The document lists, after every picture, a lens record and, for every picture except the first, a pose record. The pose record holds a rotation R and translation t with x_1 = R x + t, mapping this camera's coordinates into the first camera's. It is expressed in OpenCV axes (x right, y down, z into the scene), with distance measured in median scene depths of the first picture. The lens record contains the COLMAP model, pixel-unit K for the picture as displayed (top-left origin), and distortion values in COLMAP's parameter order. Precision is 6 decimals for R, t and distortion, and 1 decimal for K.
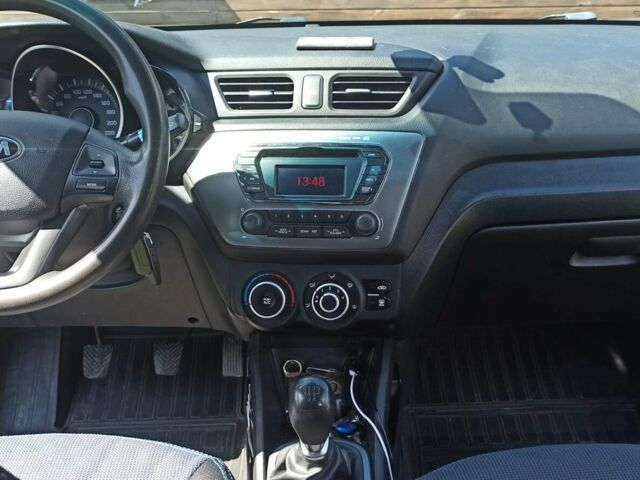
lens RADIAL K [[1105.9, 0, 320.0], [0, 1105.9, 240.0], [0, 0, 1]] dist [0.148196, 0.057034]
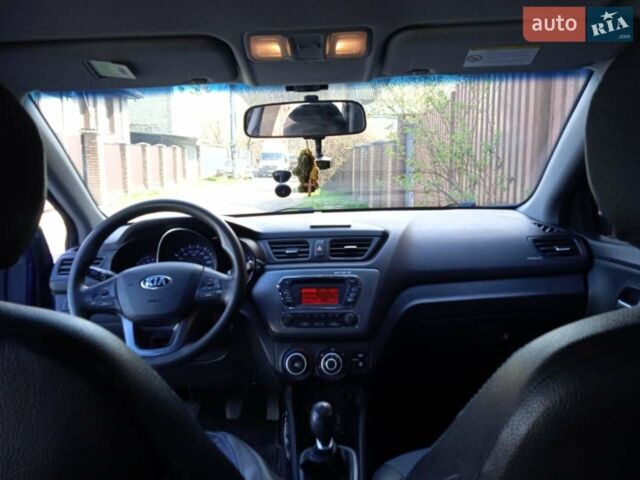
lens RADIAL K [[1105.9, 0, 320.0], [0, 1105.9, 240.0], [0, 0, 1]] dist [0.148196, 0.057034]
pose [[0.999625, -0.024281, 0.012647, -0.028481], [0.025704, 0.991397, -0.128339, 0.088366], [-0.009422, 0.128616, 0.991650, -0.820971]]
